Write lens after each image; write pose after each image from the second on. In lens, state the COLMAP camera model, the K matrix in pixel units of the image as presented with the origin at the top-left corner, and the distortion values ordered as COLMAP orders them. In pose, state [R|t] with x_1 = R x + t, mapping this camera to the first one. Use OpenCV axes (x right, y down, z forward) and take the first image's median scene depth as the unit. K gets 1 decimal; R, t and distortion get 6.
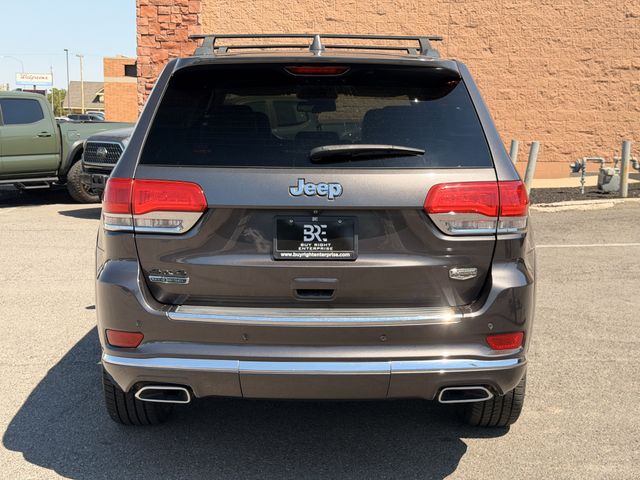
lens RADIAL K [[894.1, 0, 319.0], [0, 894.1, 246.3], [0, 0, 1]] dist [0.087435, 0.000000]
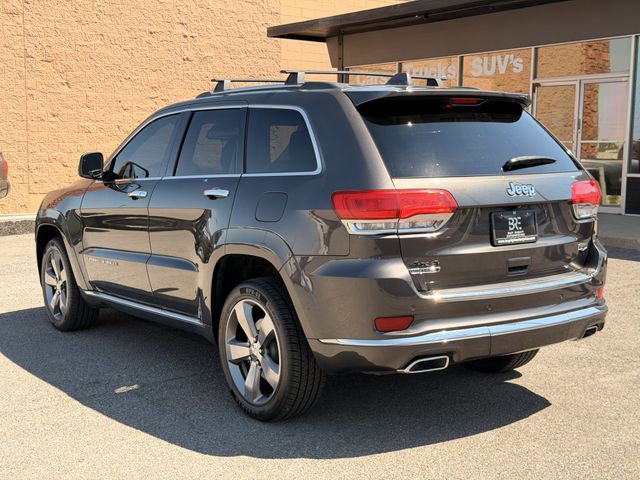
lens RADIAL K [[894.1, 0, 319.7], [0, 894.1, 237.1], [0, 0, 1]] dist [0.087435, 0.000000]
pose [[0.819843, -0.070896, 0.568183, -0.966314], [0.098833, 0.994933, -0.018464, 0.001051], [-0.563995, 0.071292, 0.822695, 0.074833]]
